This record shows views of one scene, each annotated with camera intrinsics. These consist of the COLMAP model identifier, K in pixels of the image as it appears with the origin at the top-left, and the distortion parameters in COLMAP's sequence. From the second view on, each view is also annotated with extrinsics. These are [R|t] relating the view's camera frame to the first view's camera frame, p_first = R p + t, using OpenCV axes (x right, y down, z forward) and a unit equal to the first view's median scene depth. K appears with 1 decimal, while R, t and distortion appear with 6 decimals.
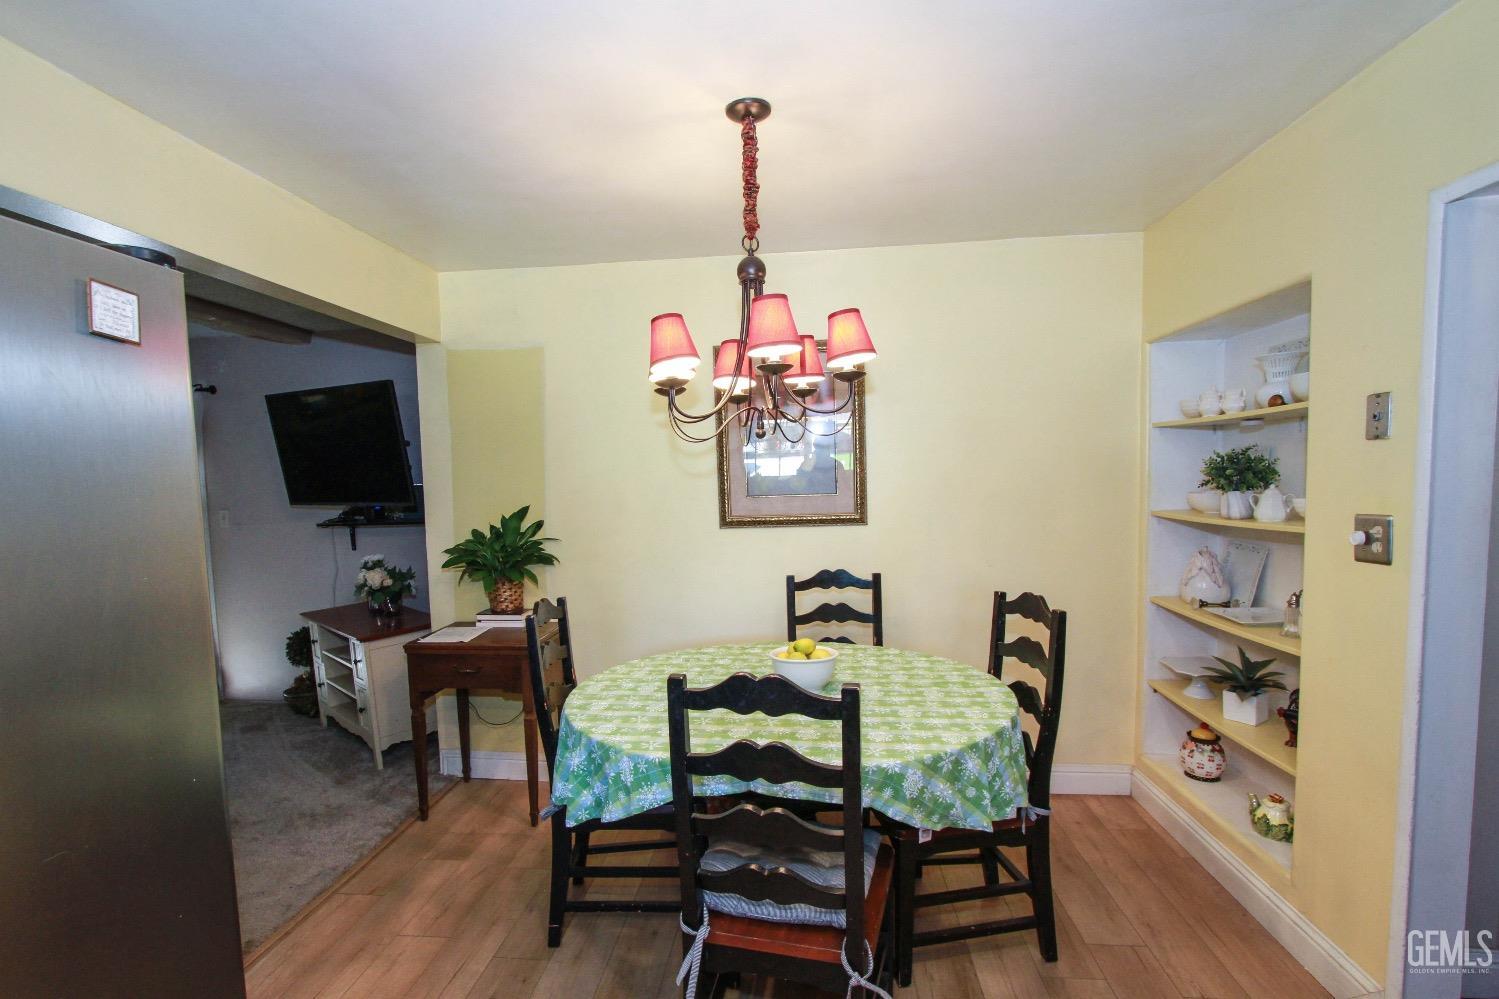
lens RADIAL K [[704.6, 0, 749.5], [0, 704.6, 499.5], [0, 0, 1]] dist [-0.019394, -0.000128]
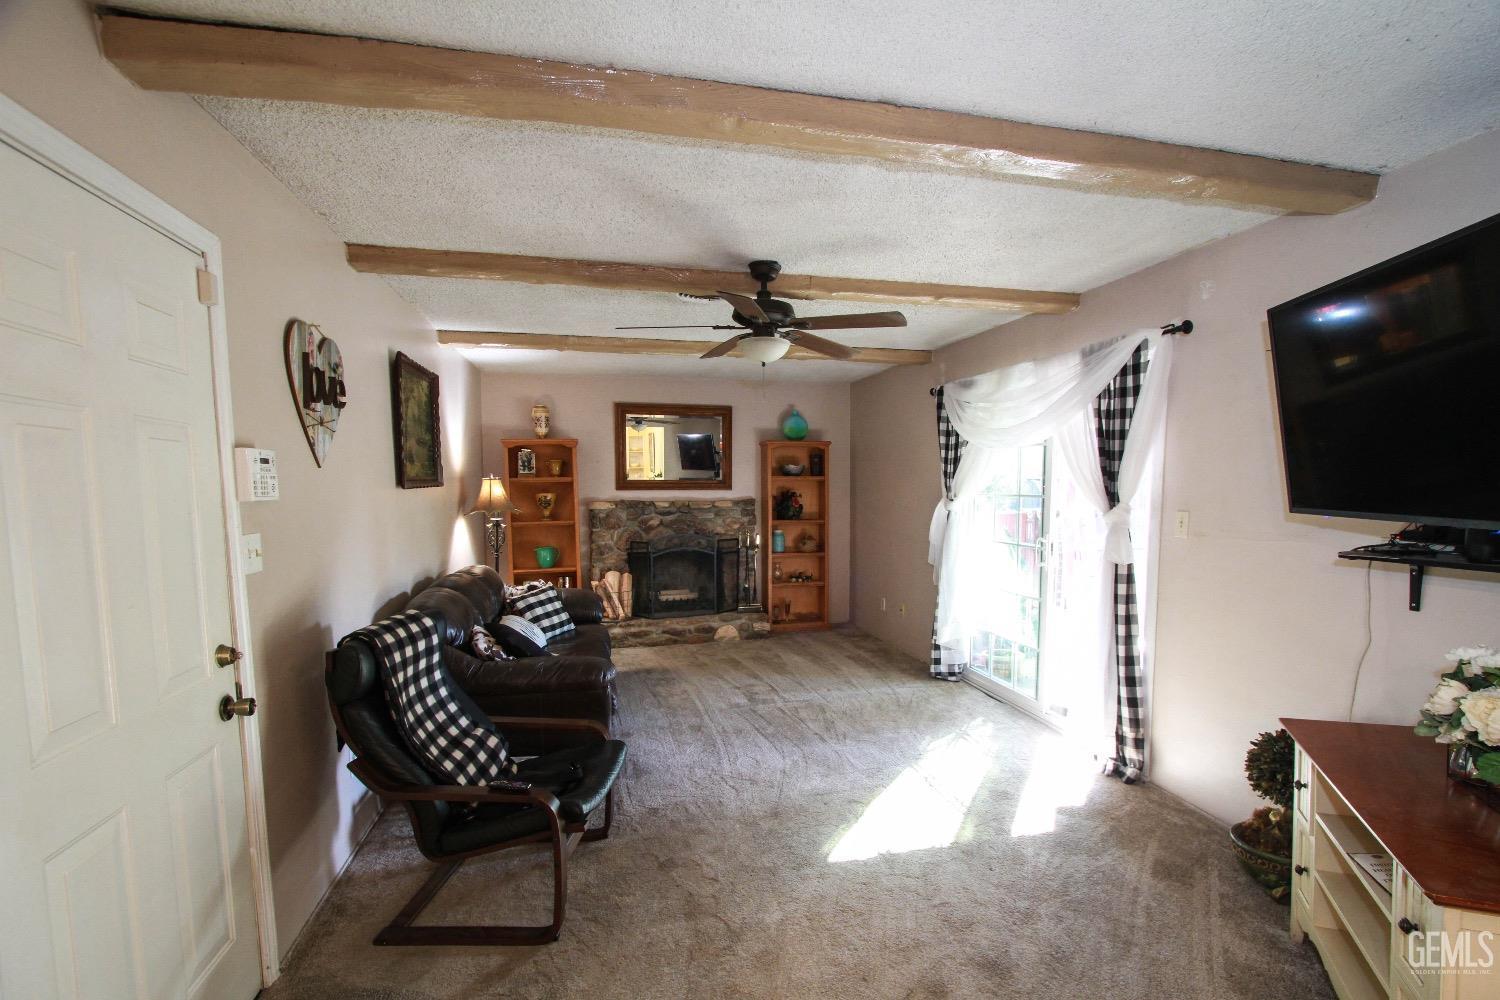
lens RADIAL K [[686.4, 0, 759.1], [0, 686.4, 532.9], [0, 0, 1]] dist [-0.008737, -0.000322]
pose [[0.317434, 0.107359, -0.942184, -0.282838], [-0.068378, 0.993576, 0.090178, 0.004716], [0.945812, 0.035799, 0.322735, 0.434056]]
